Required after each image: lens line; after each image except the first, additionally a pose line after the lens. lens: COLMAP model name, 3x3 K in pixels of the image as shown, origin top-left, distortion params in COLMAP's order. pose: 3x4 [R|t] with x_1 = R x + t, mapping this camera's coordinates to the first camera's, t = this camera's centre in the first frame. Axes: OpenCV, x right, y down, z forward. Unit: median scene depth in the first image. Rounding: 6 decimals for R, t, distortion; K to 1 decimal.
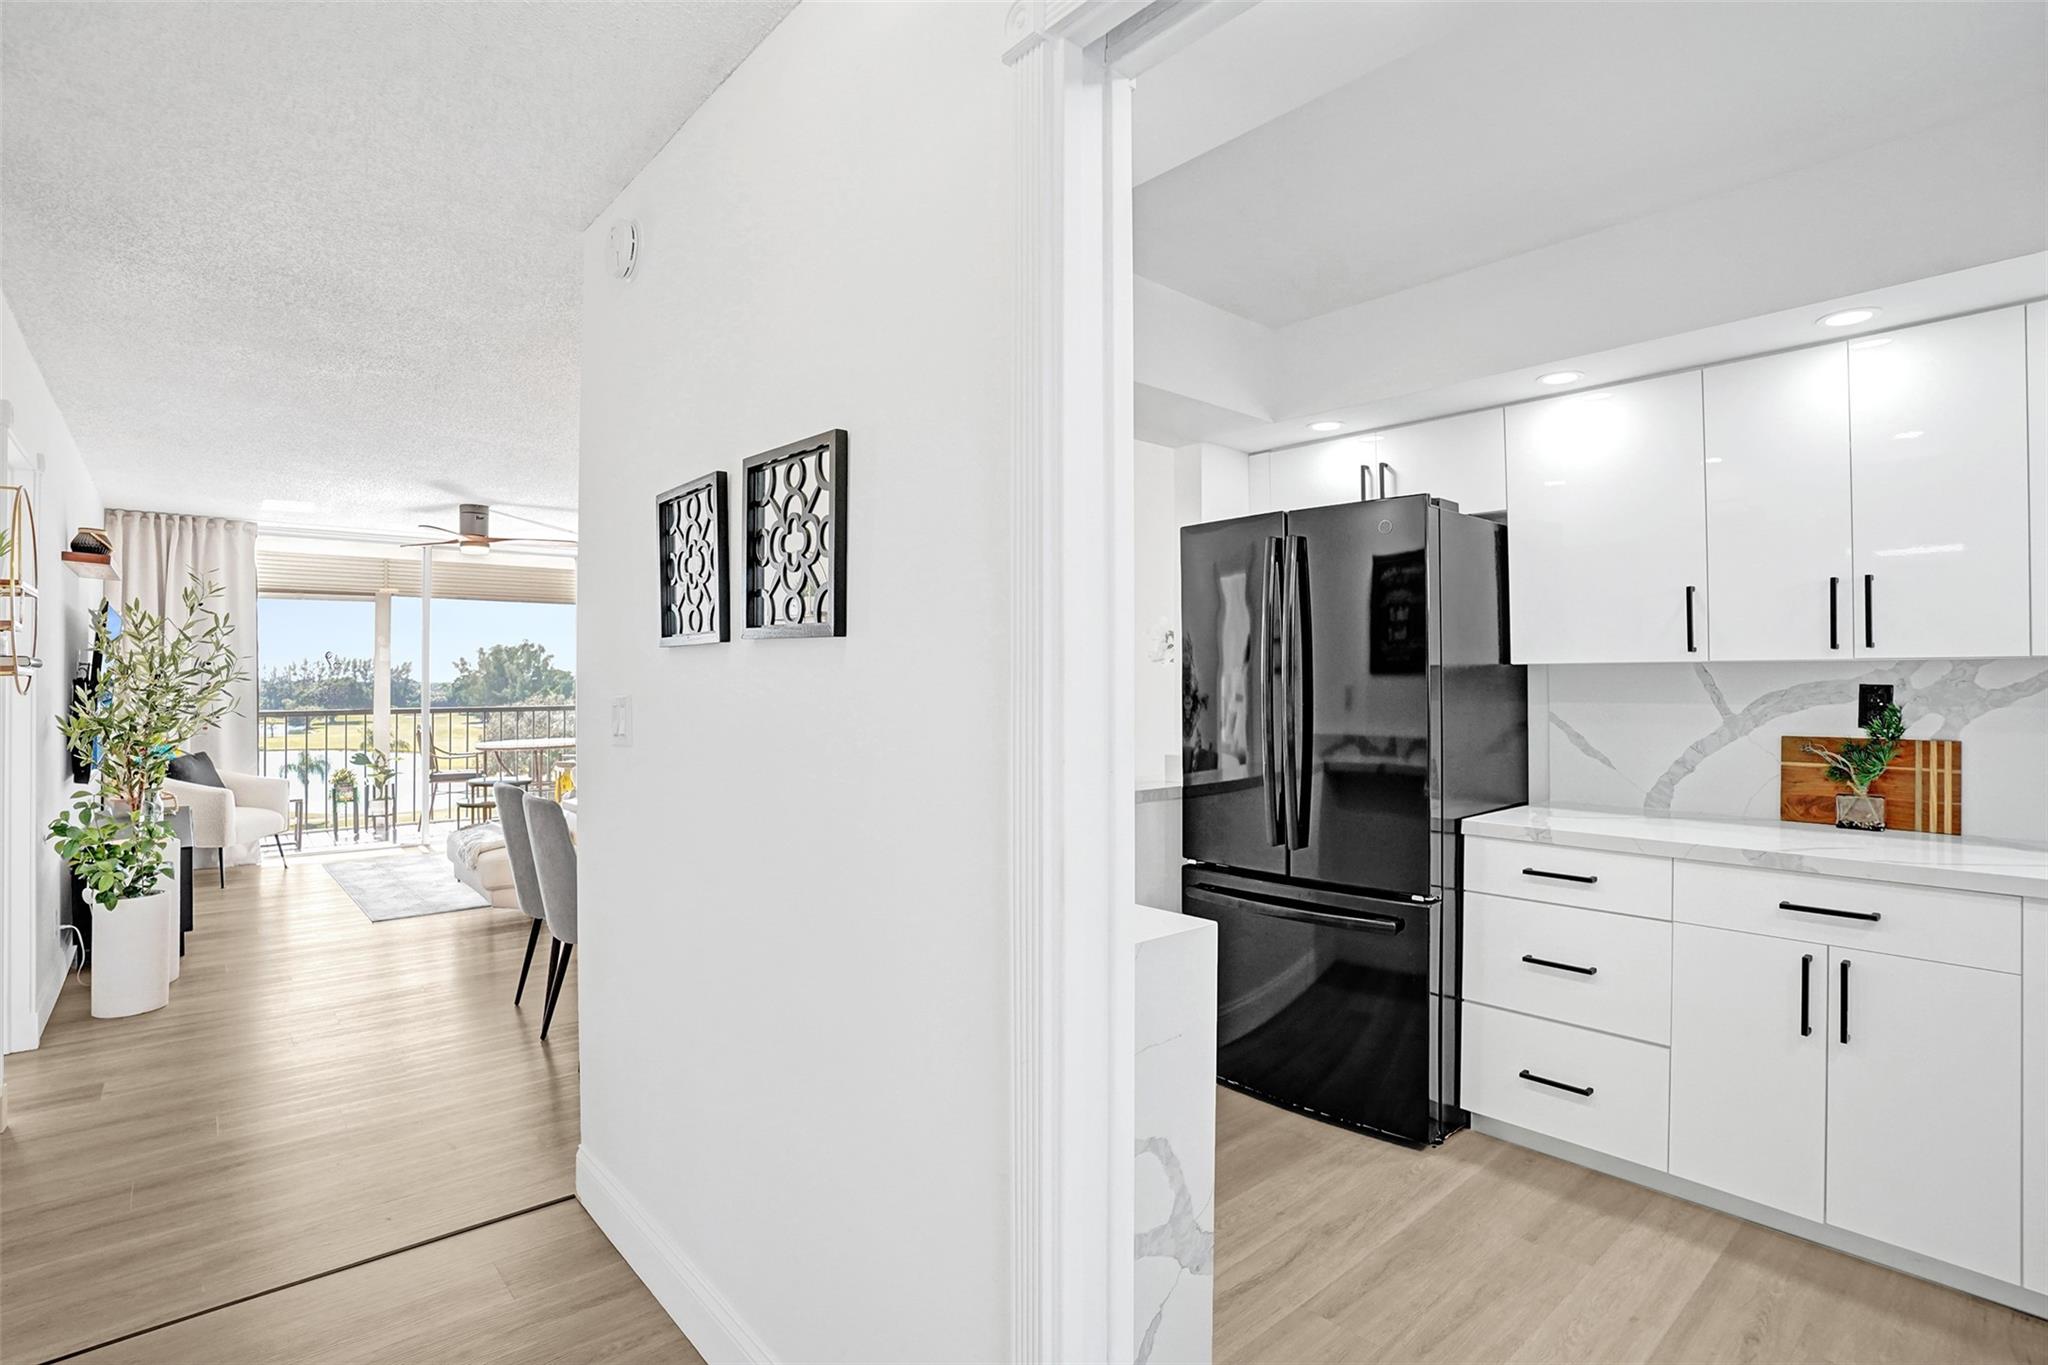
lens RADIAL K [[1000.7, 0, 1020.4], [0, 1000.7, 680.2], [0, 0, 1]] dist [-0.068201, 0.026943]
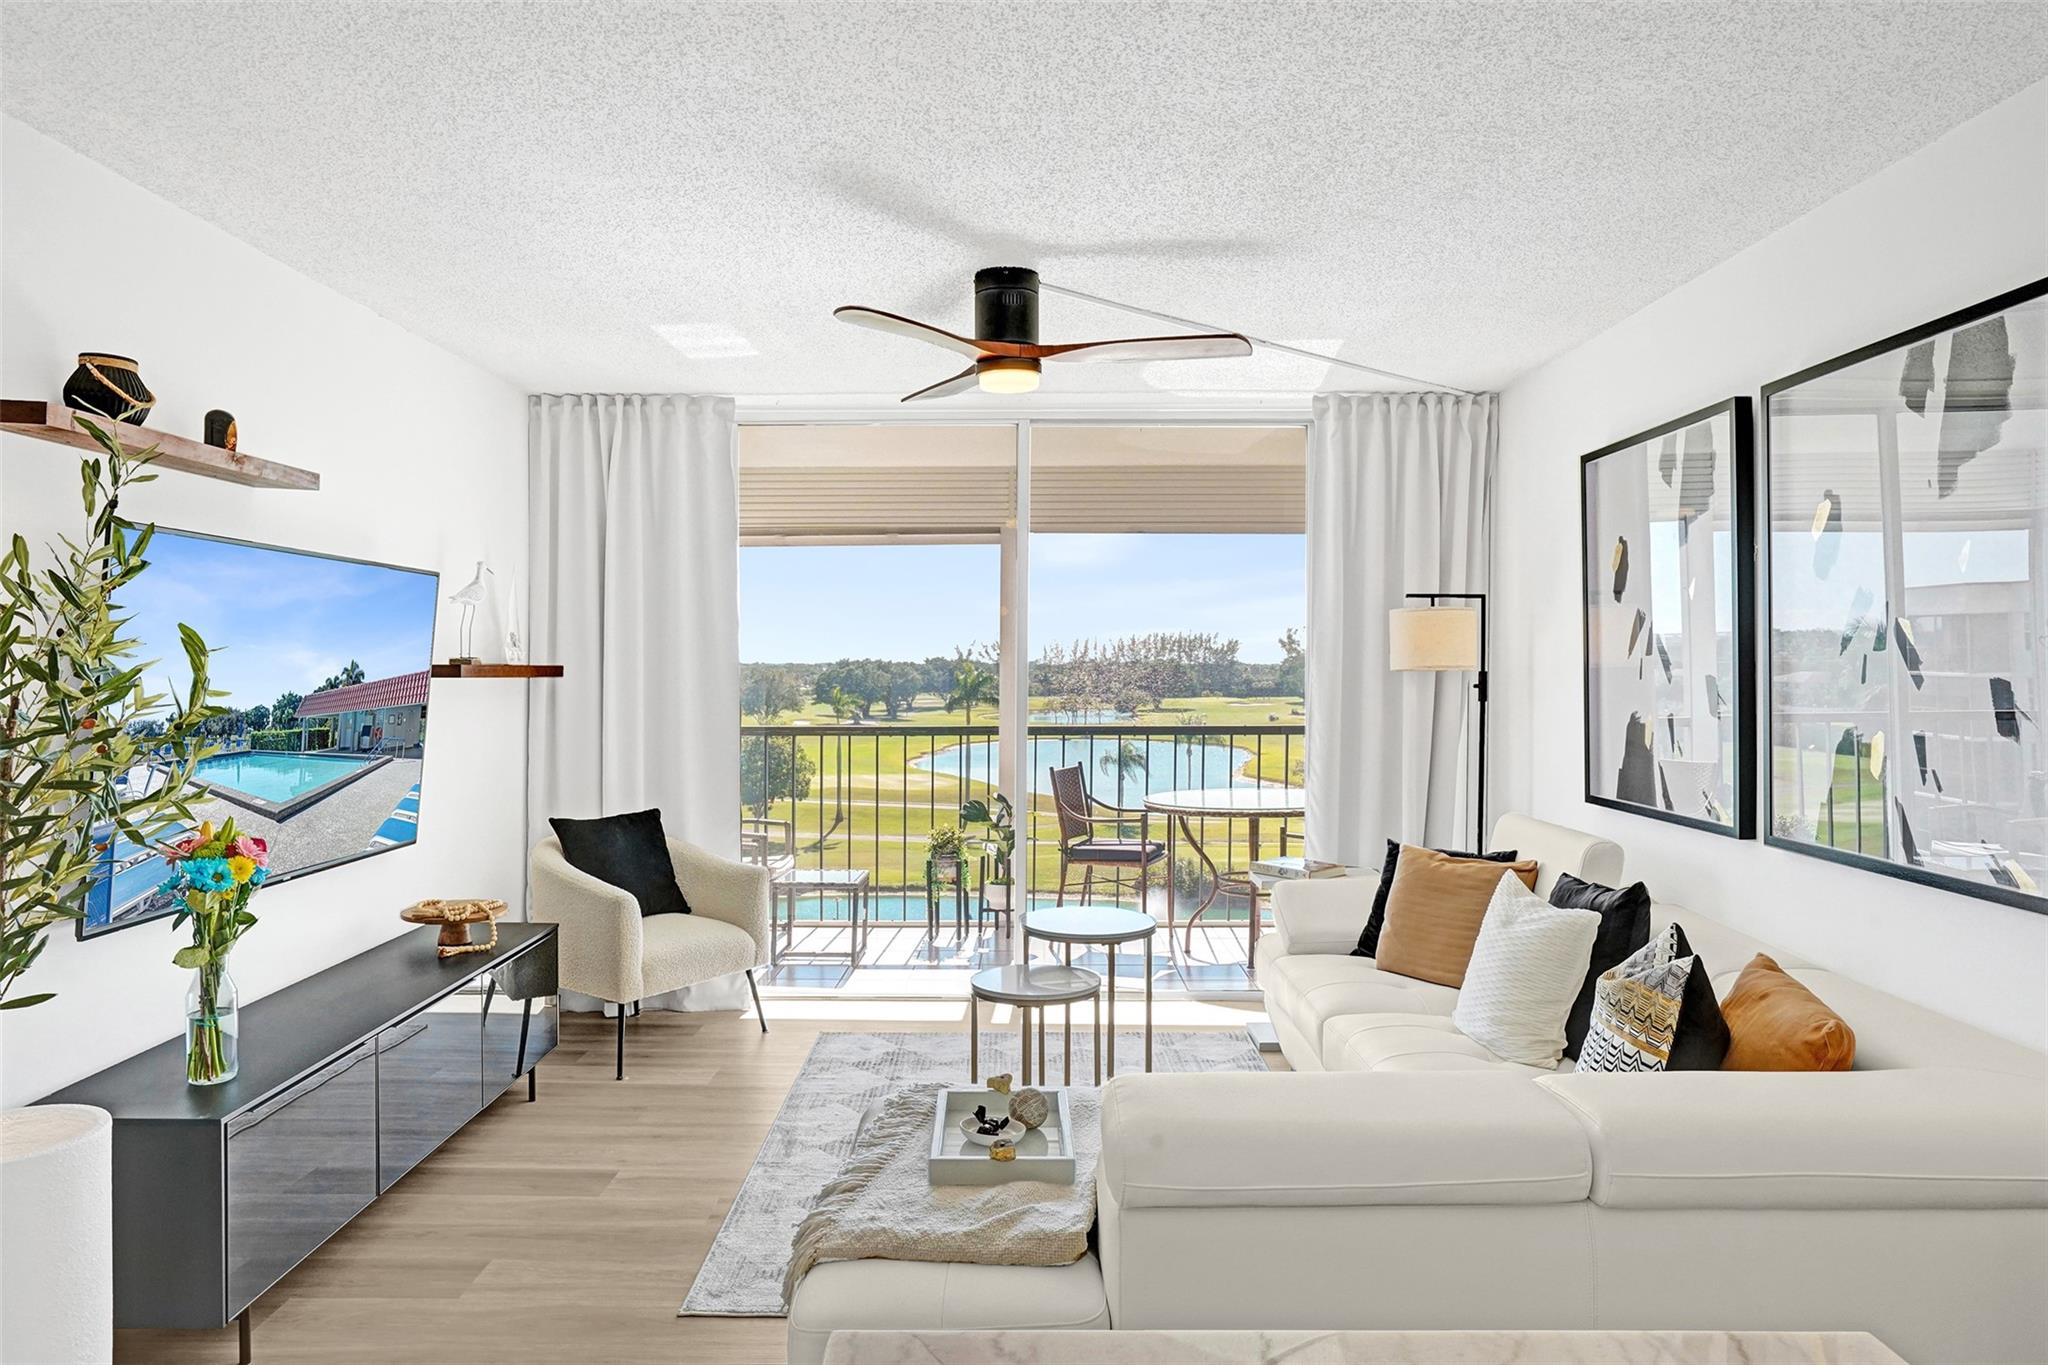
lens RADIAL K [[1314.1, 0, 1025.4], [0, 1314.1, 683.0], [0, 0, 1]] dist [-0.010769, 0.001902]
pose [[0.751998, 0.010683, -0.659079, -0.176134], [0.000103, 0.999867, 0.016323, -0.012790], [0.659165, -0.012343, 0.751897, 0.572729]]
